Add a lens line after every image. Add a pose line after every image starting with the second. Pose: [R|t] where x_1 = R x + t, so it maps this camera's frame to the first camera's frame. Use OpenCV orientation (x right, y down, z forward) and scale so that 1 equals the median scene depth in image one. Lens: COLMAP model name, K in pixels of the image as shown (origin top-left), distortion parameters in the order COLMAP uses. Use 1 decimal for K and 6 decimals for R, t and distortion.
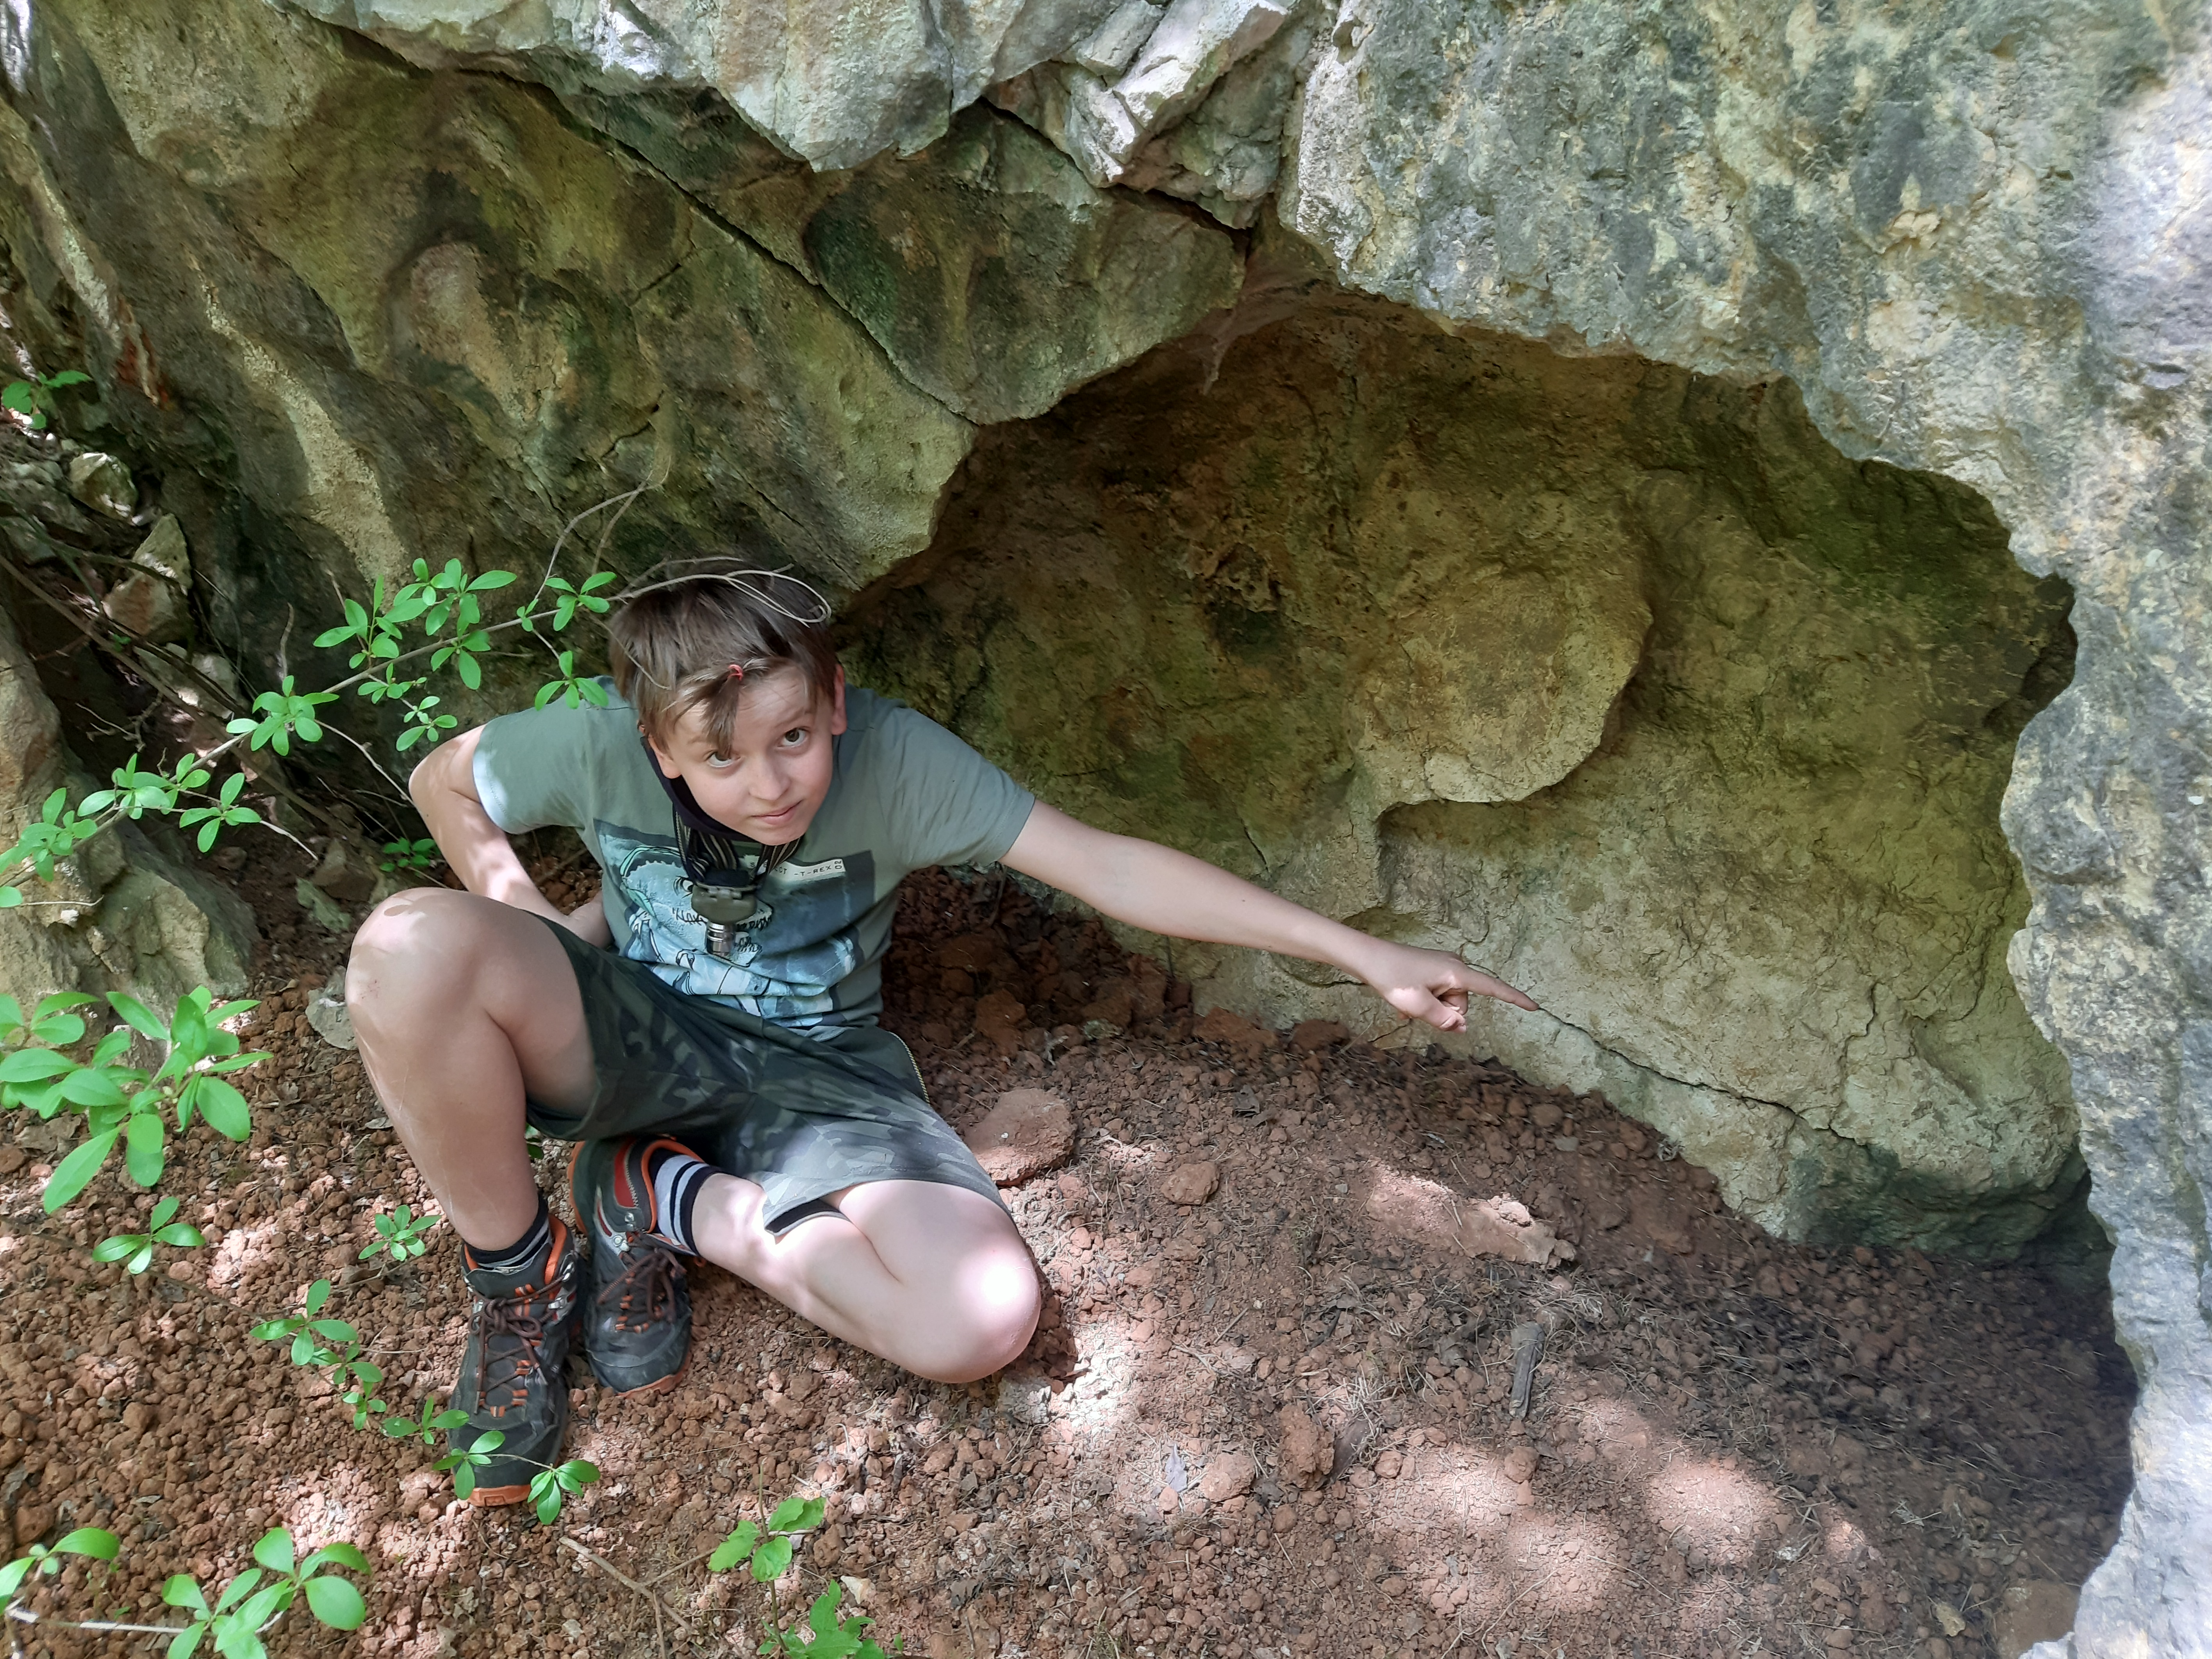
lens RADIAL K [[1737.9, 0, 1106.1], [0, 1737.9, 829.6], [0, 0, 1]] dist [-0.029241, -0.002583]
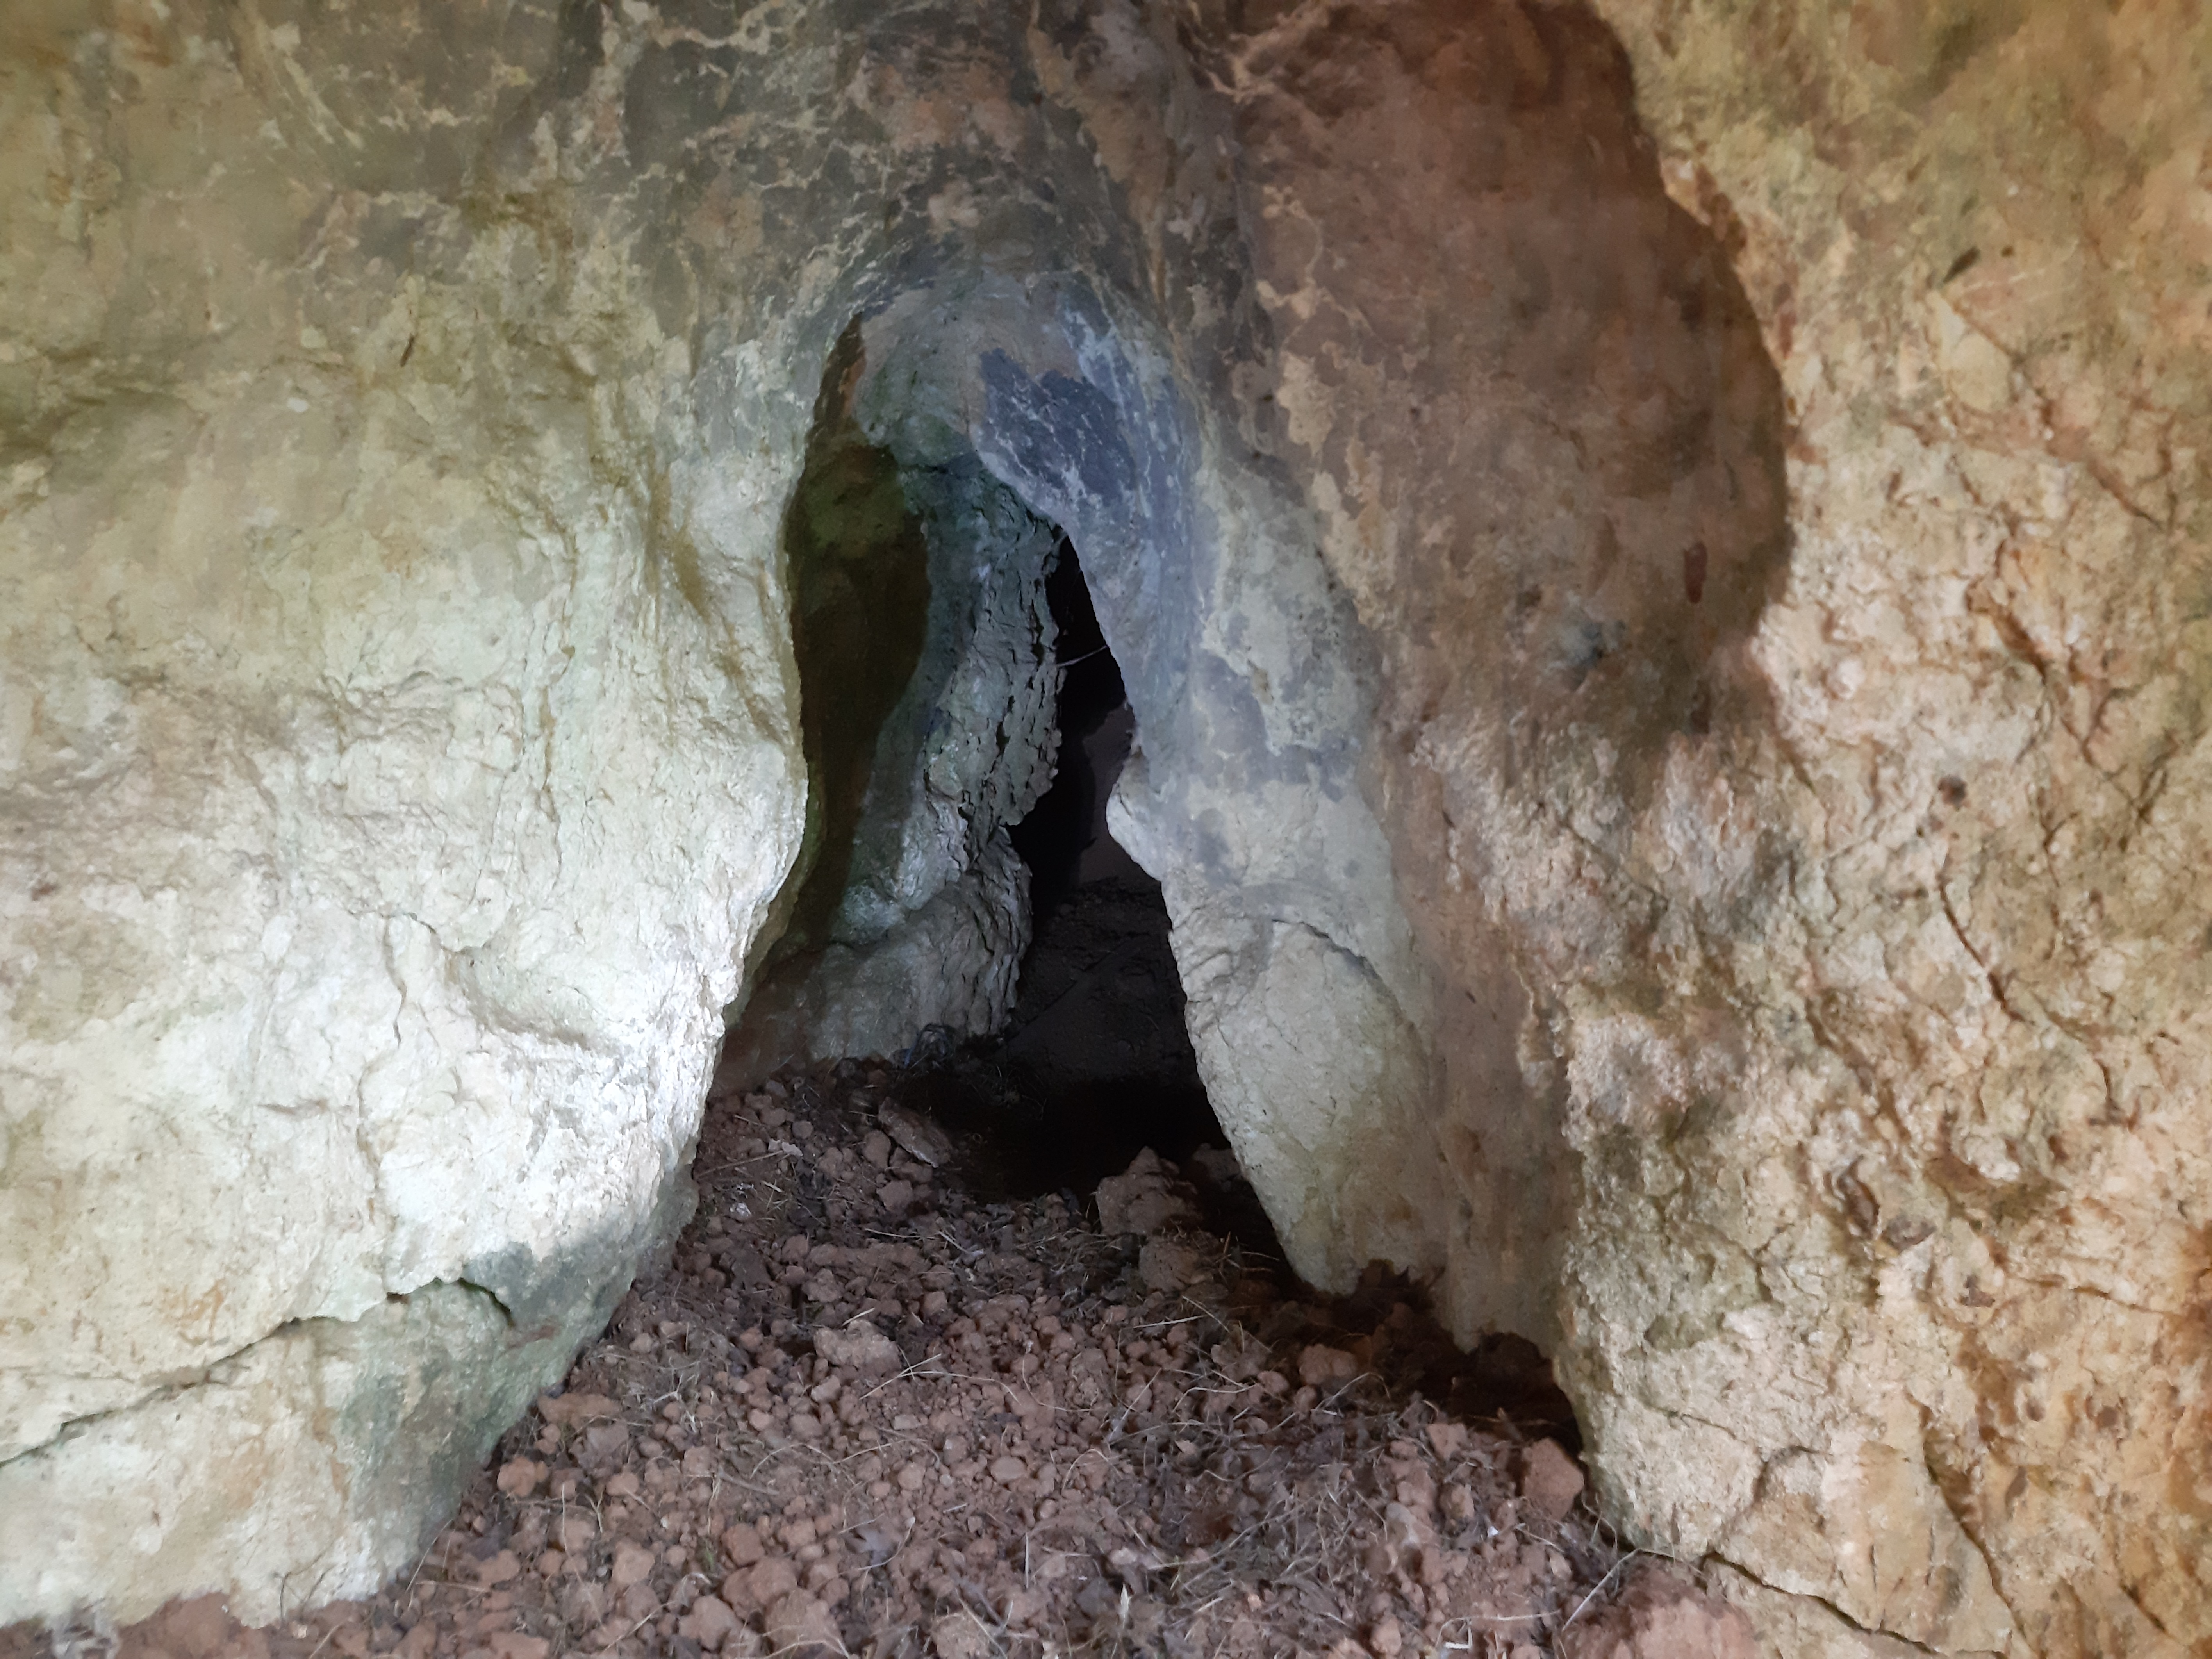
lens RADIAL K [[1737.9, 0, 1105.5], [0, 1737.9, 827.1], [0, 0, 1]] dist [-0.029241, -0.002583]
pose [[0.099886, -0.360826, 0.927269, 0.089425], [0.318734, 0.894424, 0.313711, -0.004378], [-0.942566, 0.264217, 0.204348, 0.729623]]
